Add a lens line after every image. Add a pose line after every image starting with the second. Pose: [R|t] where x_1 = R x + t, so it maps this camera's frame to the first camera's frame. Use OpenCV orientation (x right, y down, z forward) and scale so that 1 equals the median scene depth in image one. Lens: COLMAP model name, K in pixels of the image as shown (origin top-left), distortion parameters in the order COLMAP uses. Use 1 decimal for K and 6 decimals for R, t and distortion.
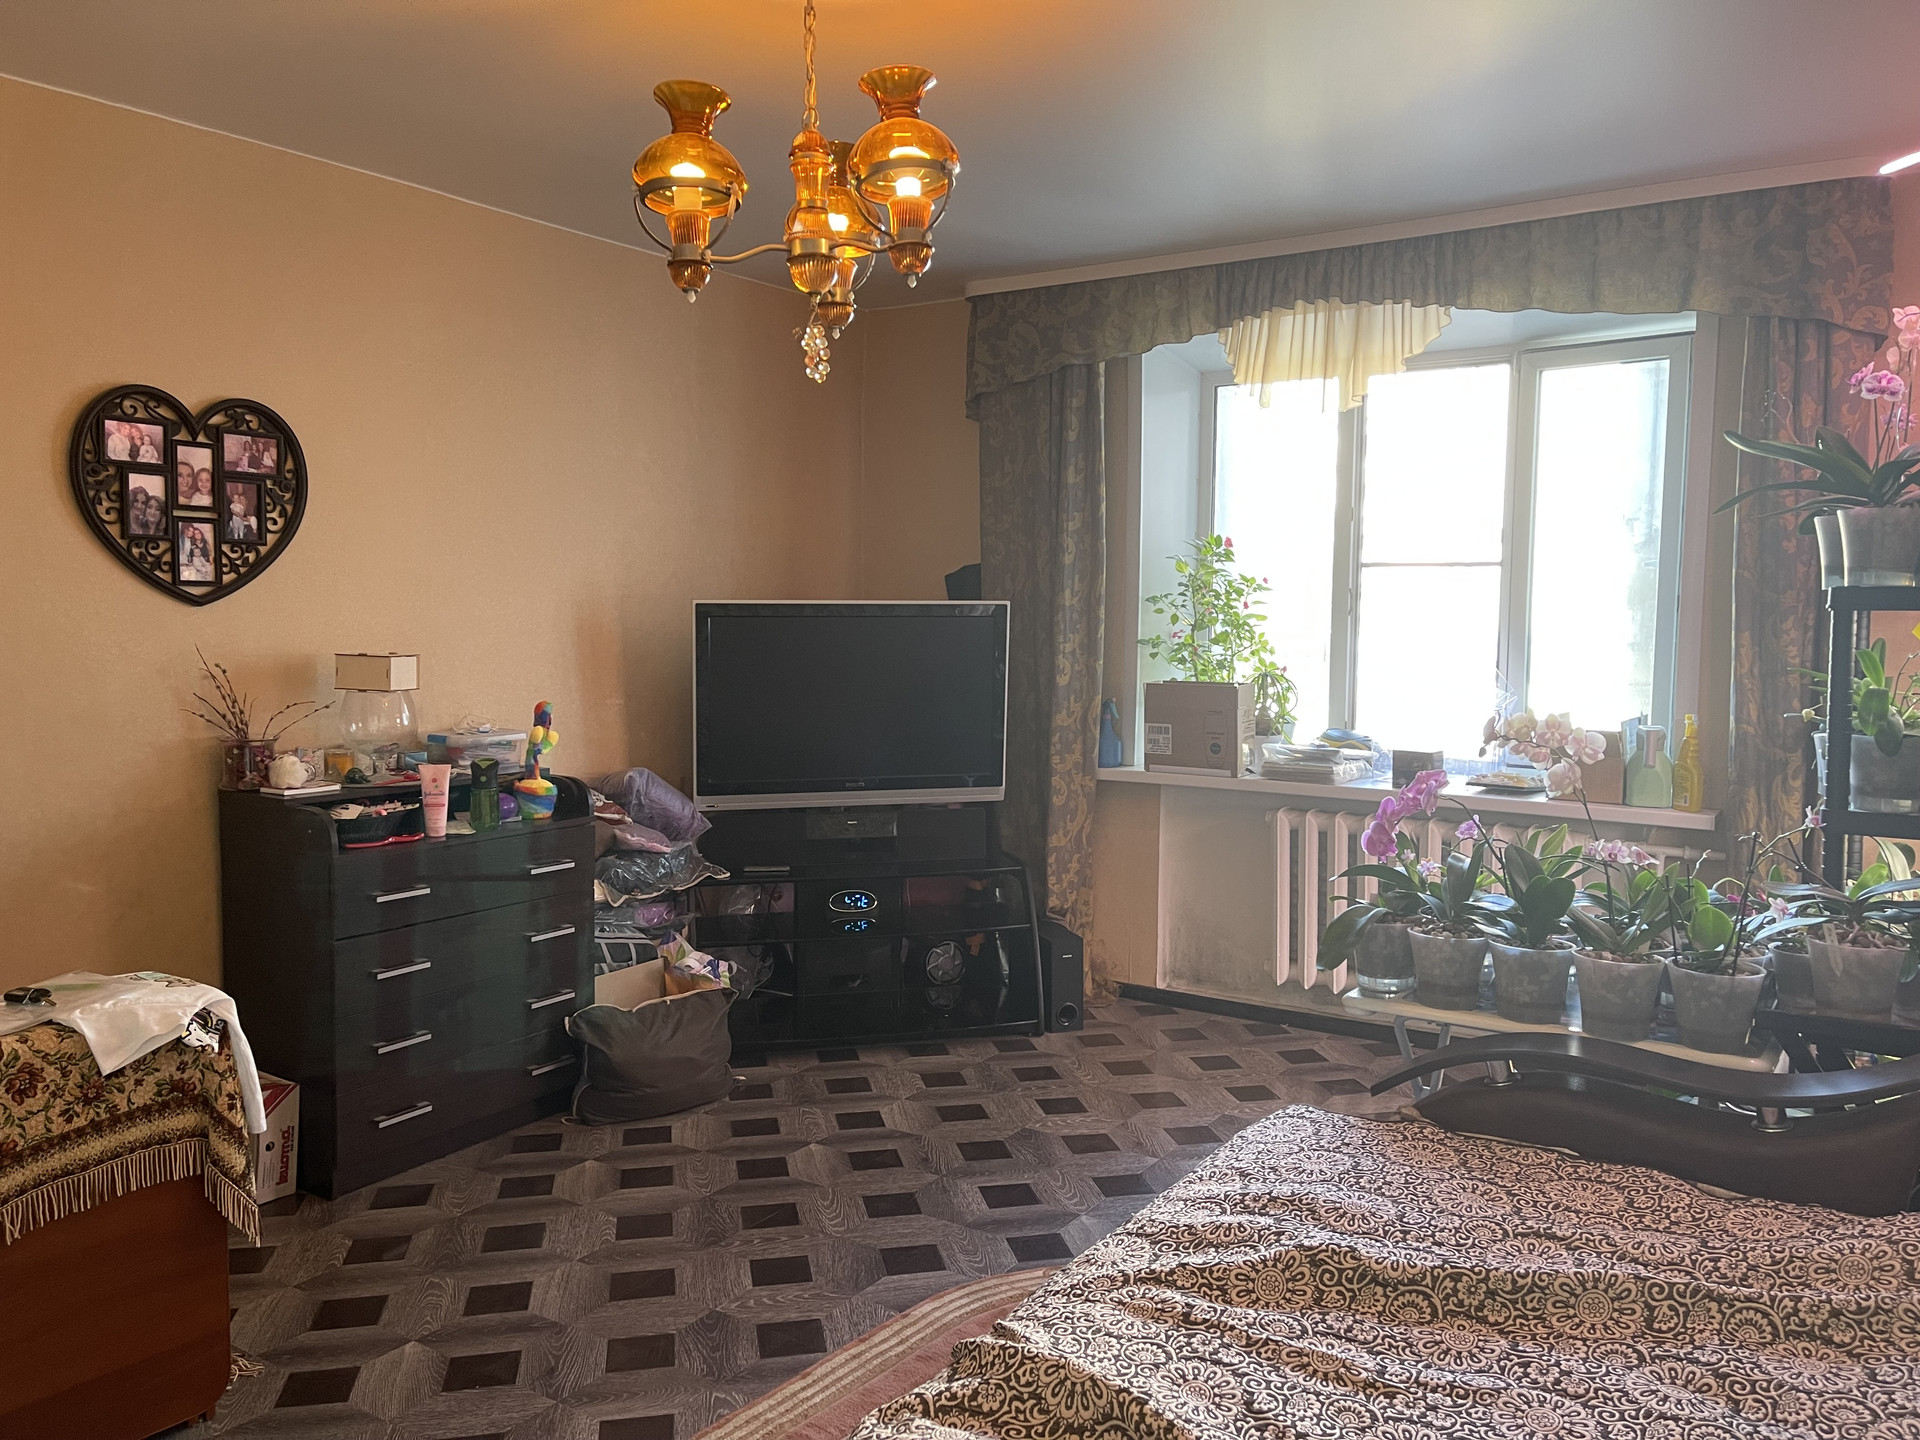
lens RADIAL K [[1518.8, 0, 960.0], [0, 1518.8, 720.0], [0, 0, 1]] dist [0.065982, -0.056467]
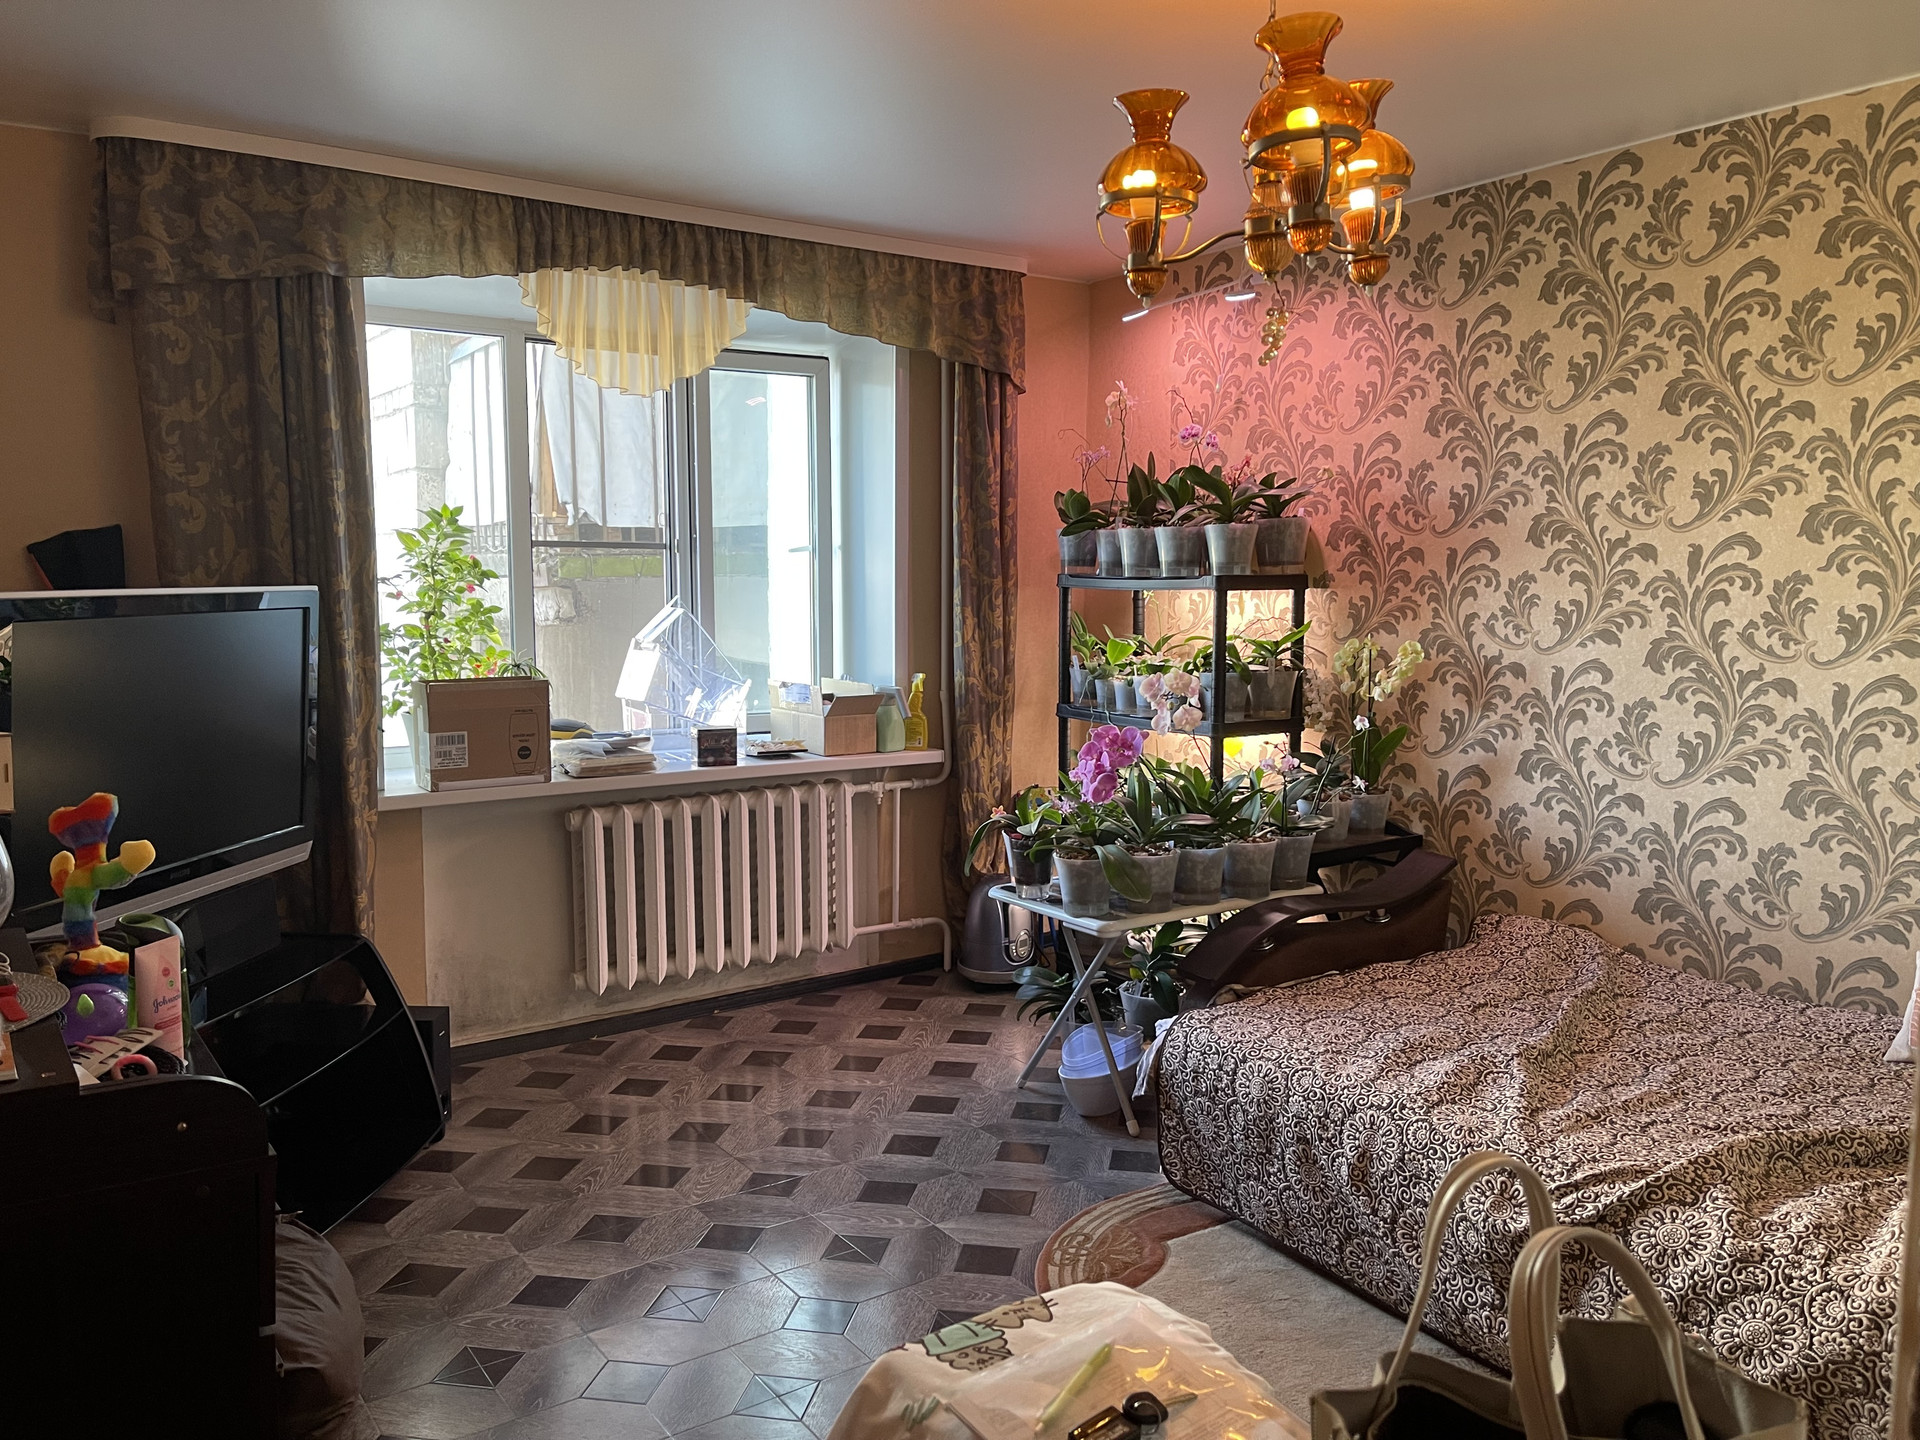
lens RADIAL K [[1518.8, 0, 960.0], [0, 1518.8, 720.0], [0, 0, 1]] dist [0.065982, -0.056467]
pose [[0.330200, -0.095821, 0.939035, -0.657346], [0.073878, 0.994406, 0.075493, -0.054711], [-0.941015, 0.044447, 0.335432, 0.535137]]
